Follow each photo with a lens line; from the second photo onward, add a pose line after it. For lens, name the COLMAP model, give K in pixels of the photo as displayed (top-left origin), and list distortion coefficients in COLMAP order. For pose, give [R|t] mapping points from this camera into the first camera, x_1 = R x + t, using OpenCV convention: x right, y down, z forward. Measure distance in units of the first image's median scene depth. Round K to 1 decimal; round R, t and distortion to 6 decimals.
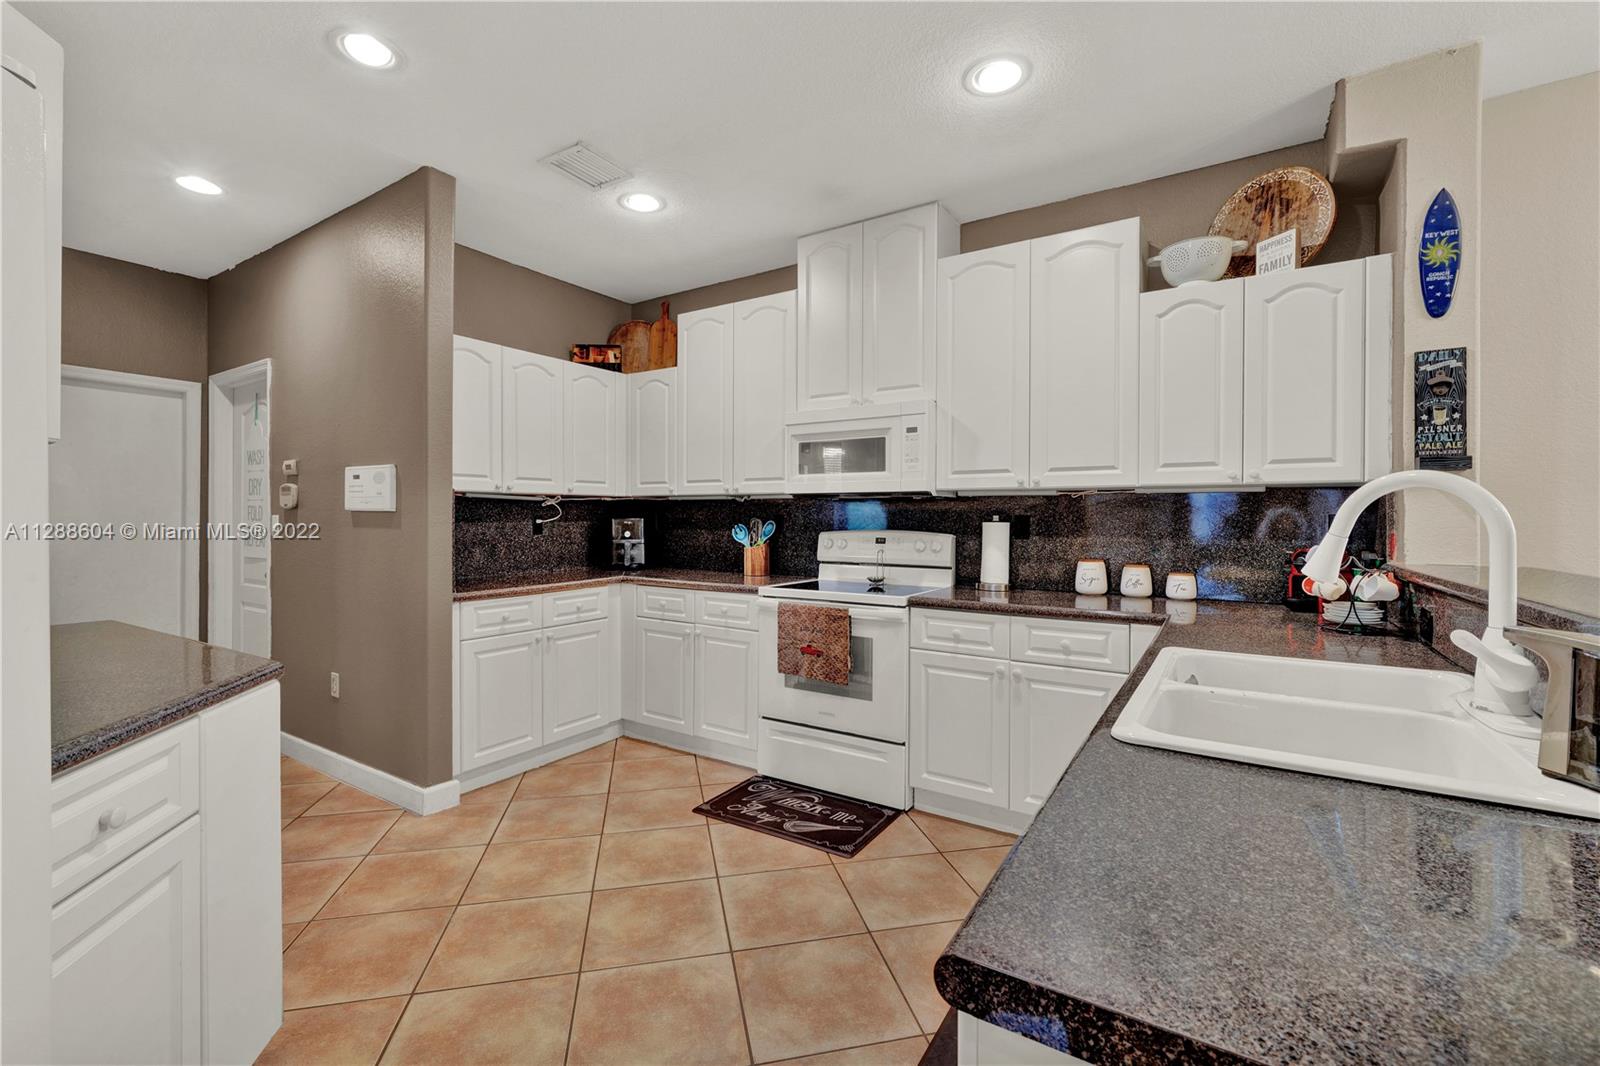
lens RADIAL K [[666.4, 0, 797.2], [0, 666.4, 524.6], [0, 0, 1]] dist [-0.010245, 0.000071]
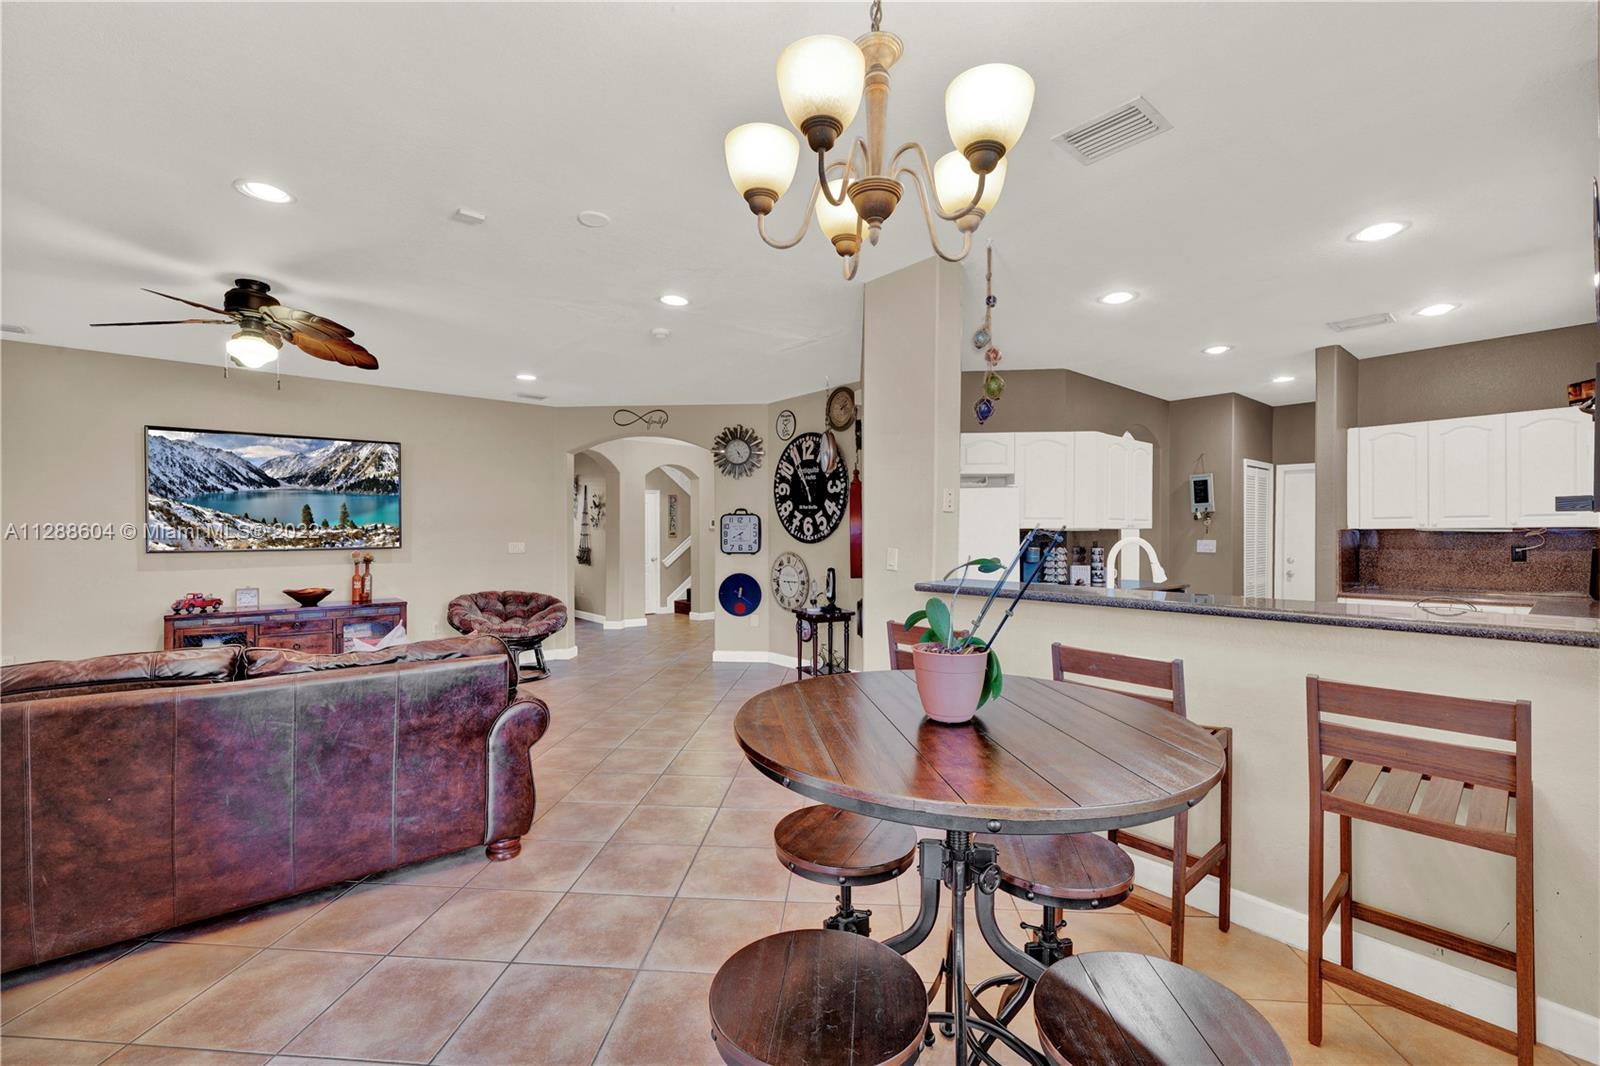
lens RADIAL K [[667.0, 0, 800.0], [0, 667.0, 533.0], [0, 0, 1]] dist [0.001651, 0.000128]
pose [[-0.296358, -0.004807, -0.955065, 1.751950], [-0.008256, 0.999963, -0.002471, -0.034702], [0.955041, 0.007152, -0.296387, 0.236480]]
